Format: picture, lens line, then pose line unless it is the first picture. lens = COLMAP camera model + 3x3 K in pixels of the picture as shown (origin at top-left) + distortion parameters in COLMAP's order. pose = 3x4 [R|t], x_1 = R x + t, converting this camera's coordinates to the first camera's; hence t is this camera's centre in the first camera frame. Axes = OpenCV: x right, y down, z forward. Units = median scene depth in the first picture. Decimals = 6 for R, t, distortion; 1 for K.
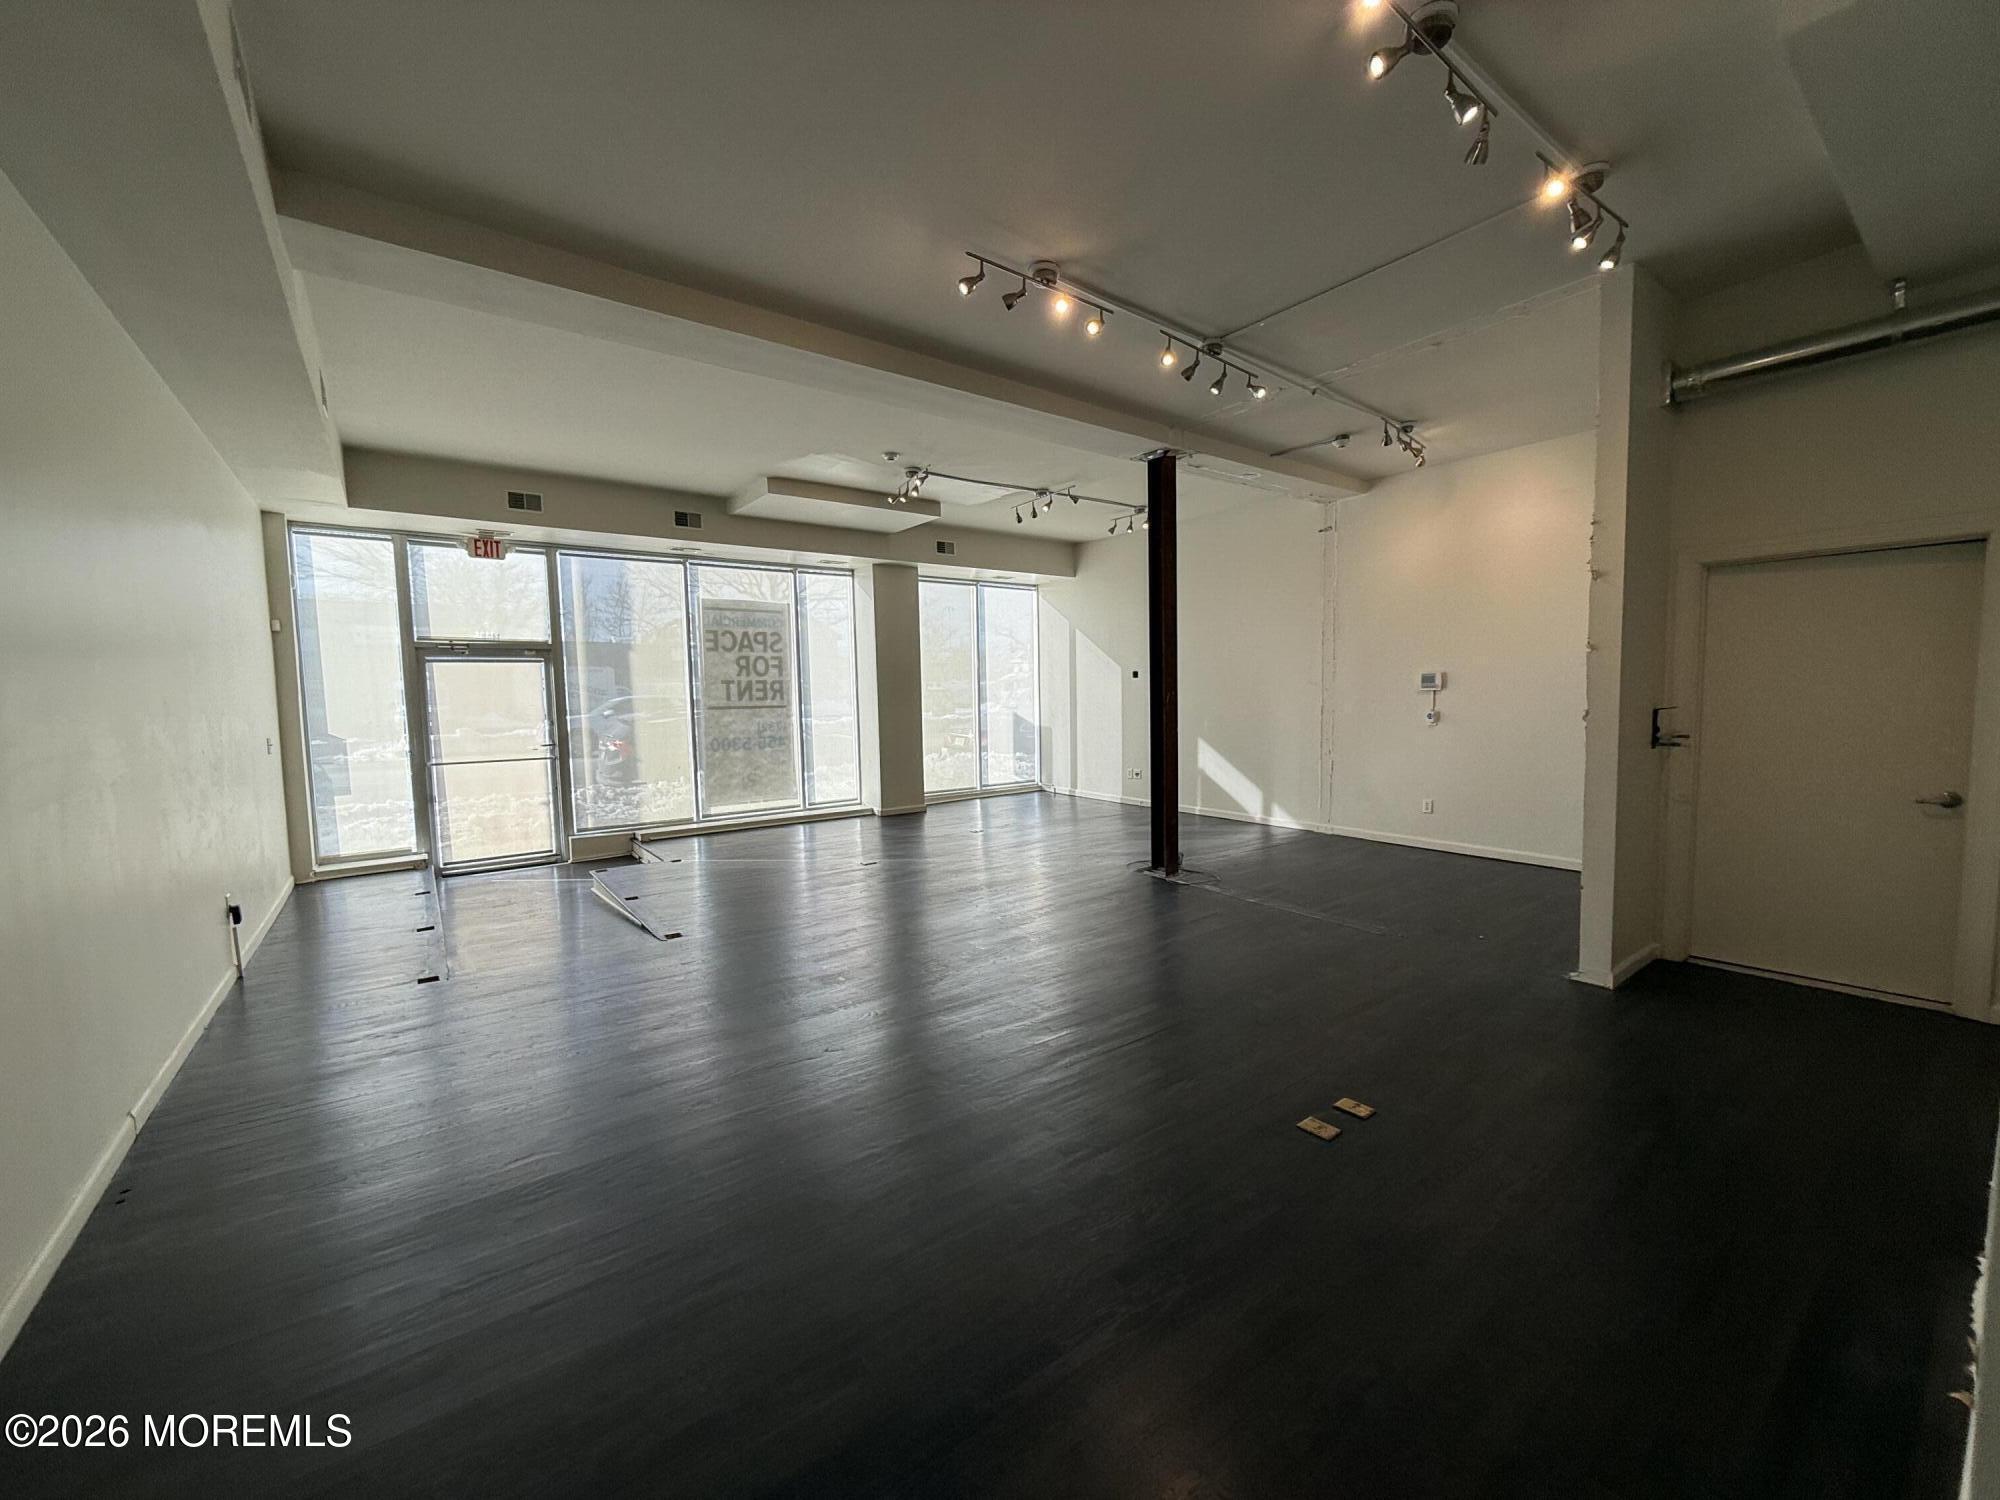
lens RADIAL K [[797.2, 0, 1009.6], [0, 797.2, 748.6], [0, 0, 1]] dist [-0.000513, 0.000586]
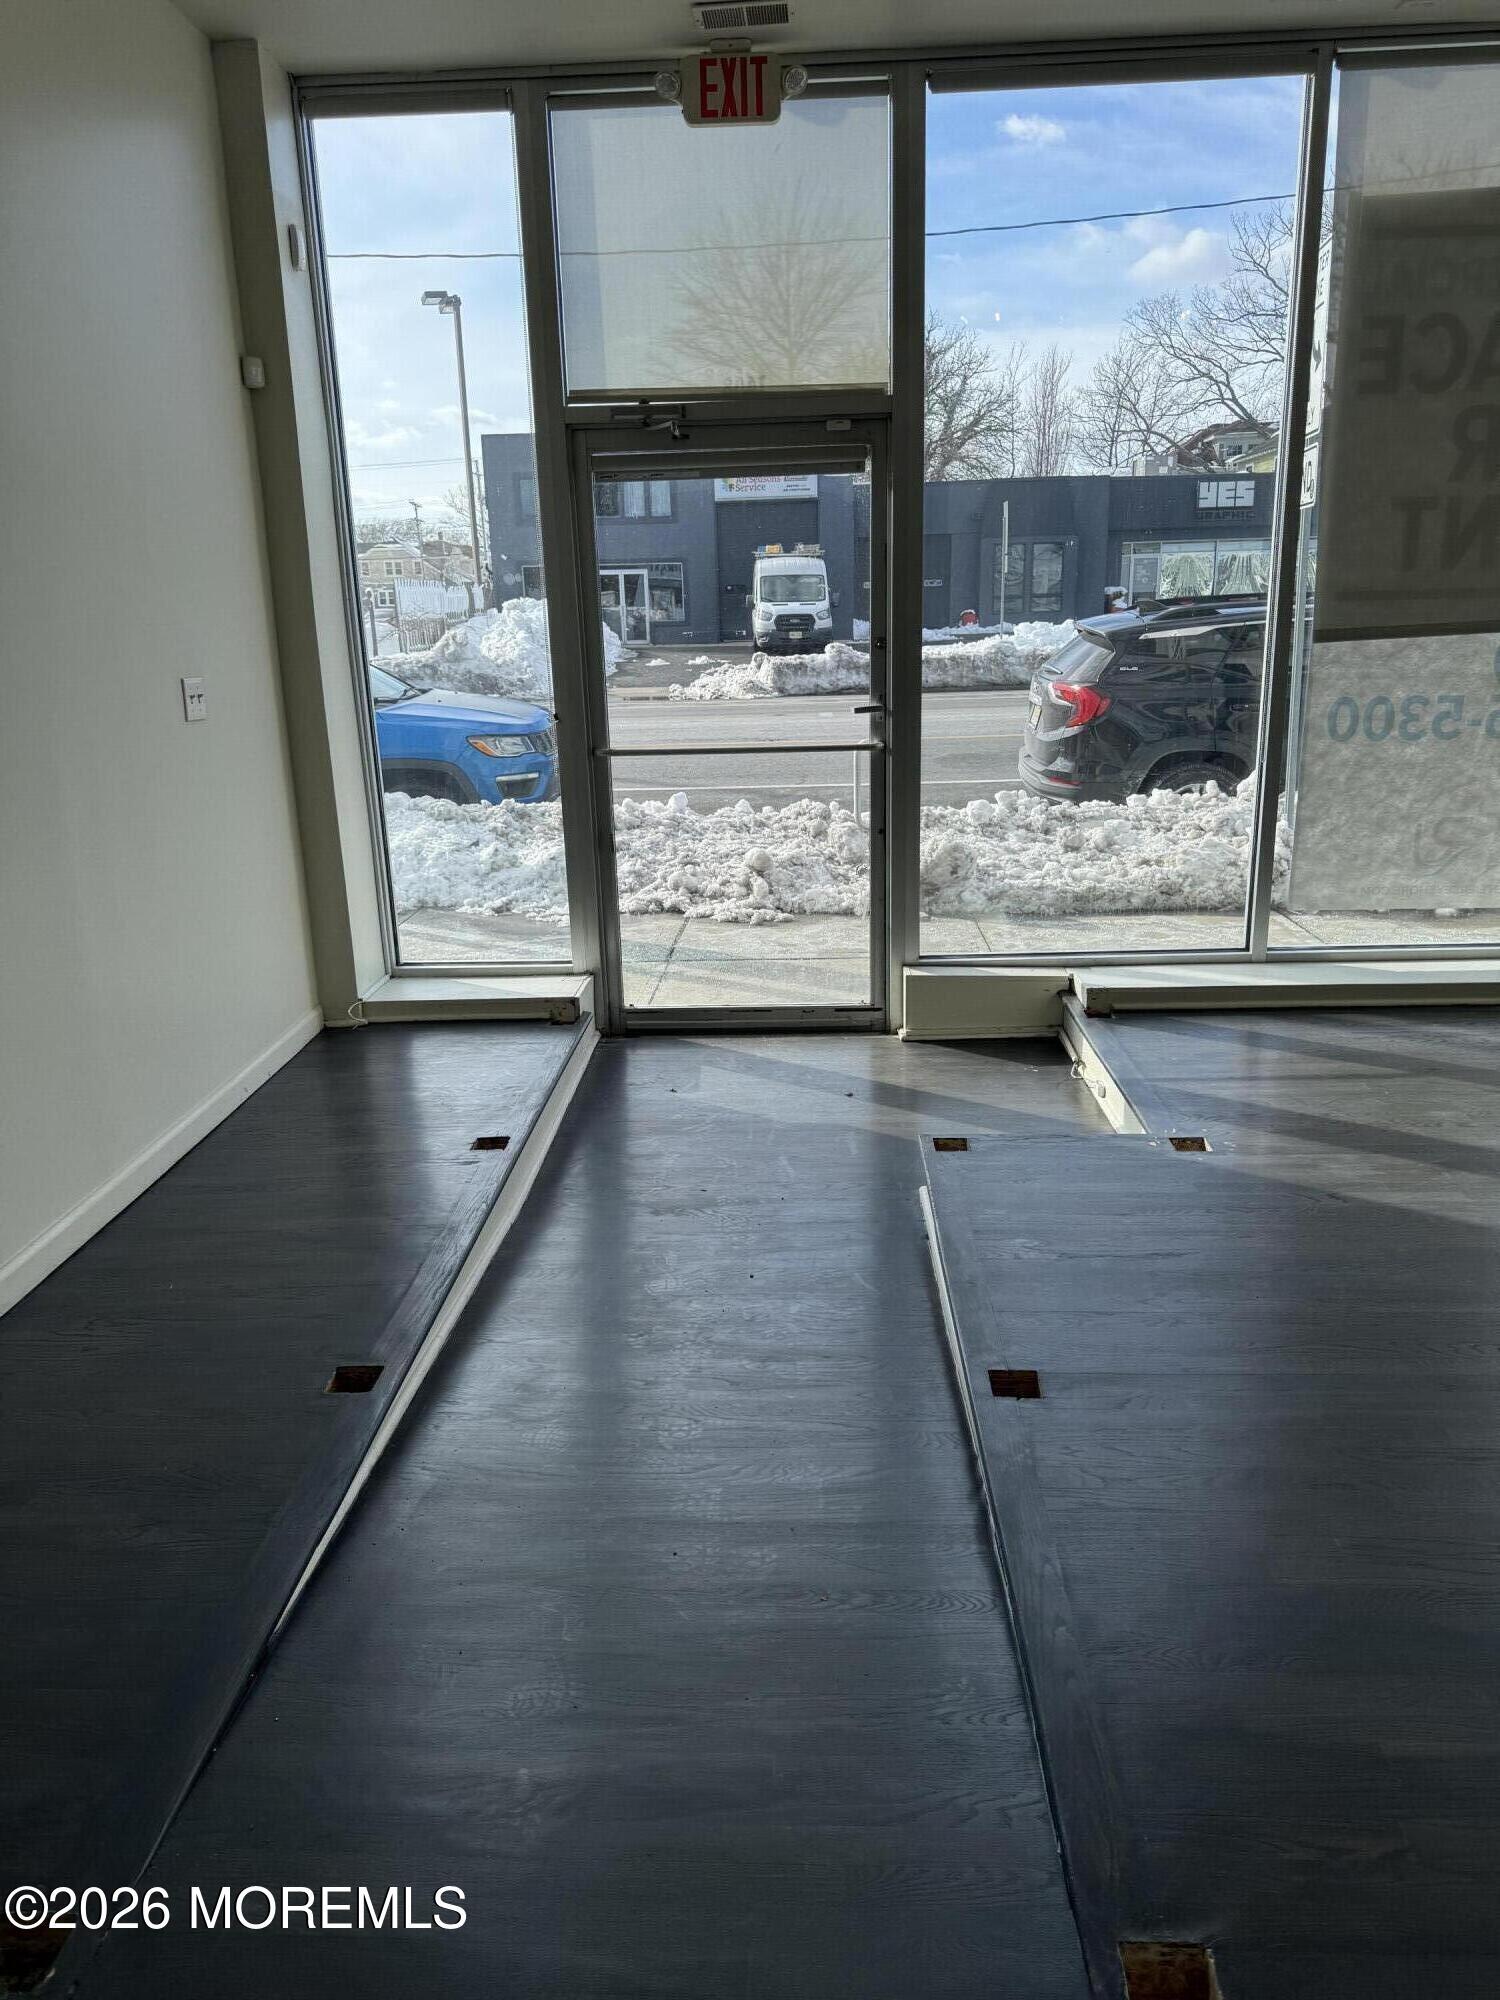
lens RADIAL K [[1407.1, 0, 738.1], [0, 1407.1, 1005.6], [0, 0, 1]] dist [0.076534, -0.090594]
pose [[0.769187, 0.172002, -0.615440, -0.190047], [-0.031870, 0.972221, 0.231884, -0.017903], [0.638228, -0.158748, 0.753302, 0.415429]]
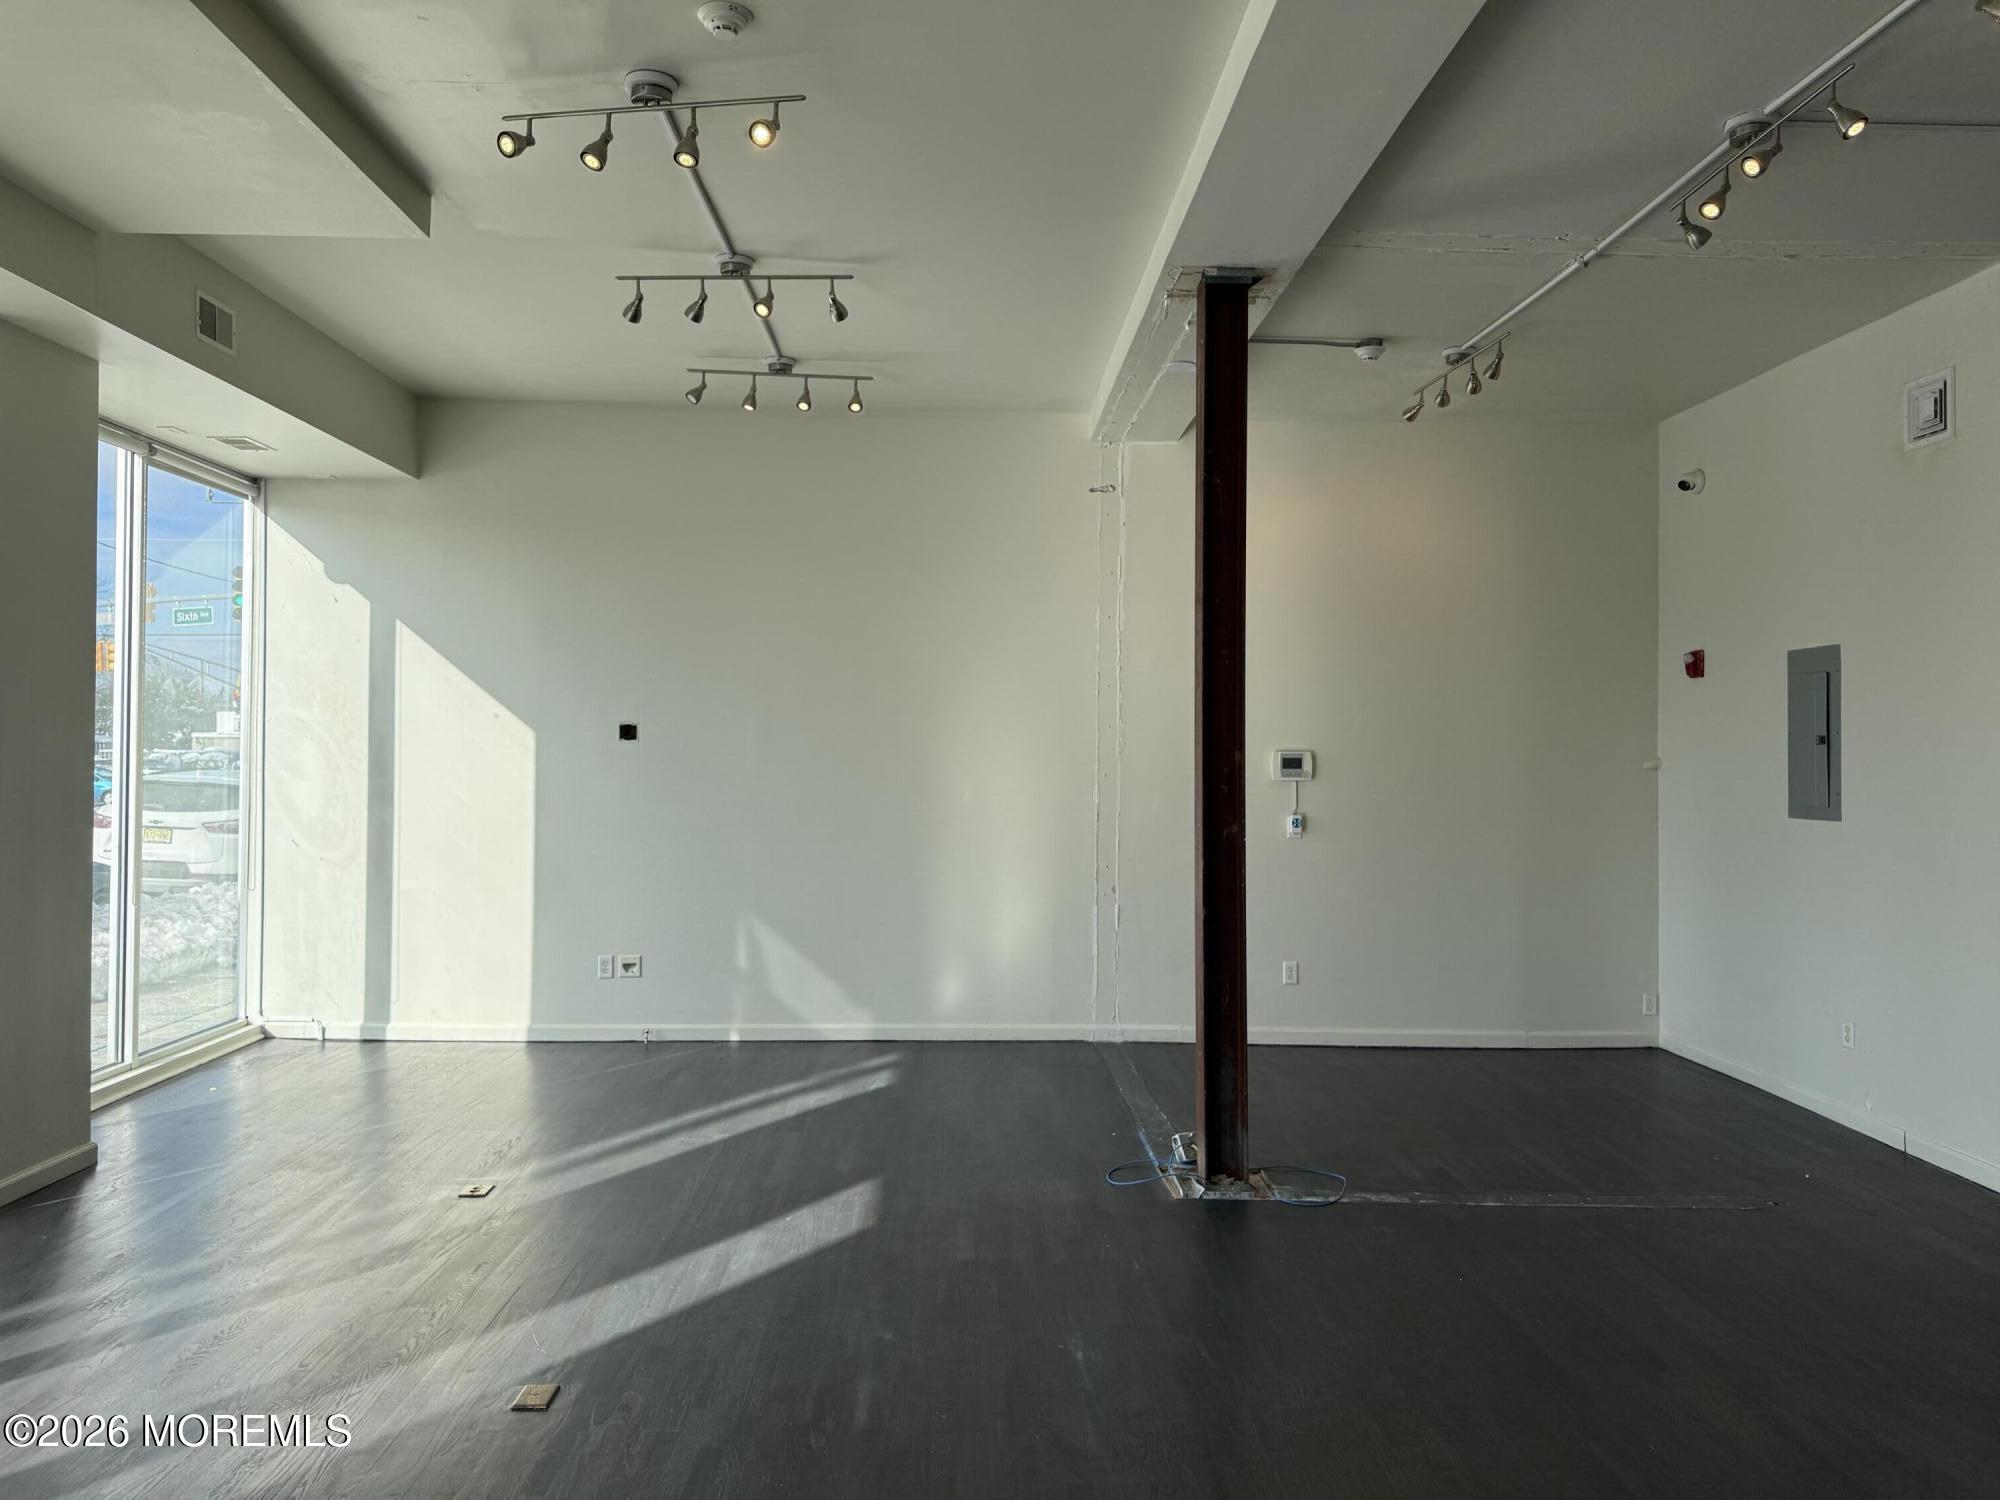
lens RADIAL K [[1407.1, 0, 1000.8], [0, 1407.1, 741.3], [0, 0, 1]] dist [0.076534, -0.090594]
pose [[0.588716, 0.029793, 0.807790, -0.382414], [0.041506, 0.996888, -0.067017, -0.032581], [-0.807273, 0.072982, 0.585648, 0.439865]]
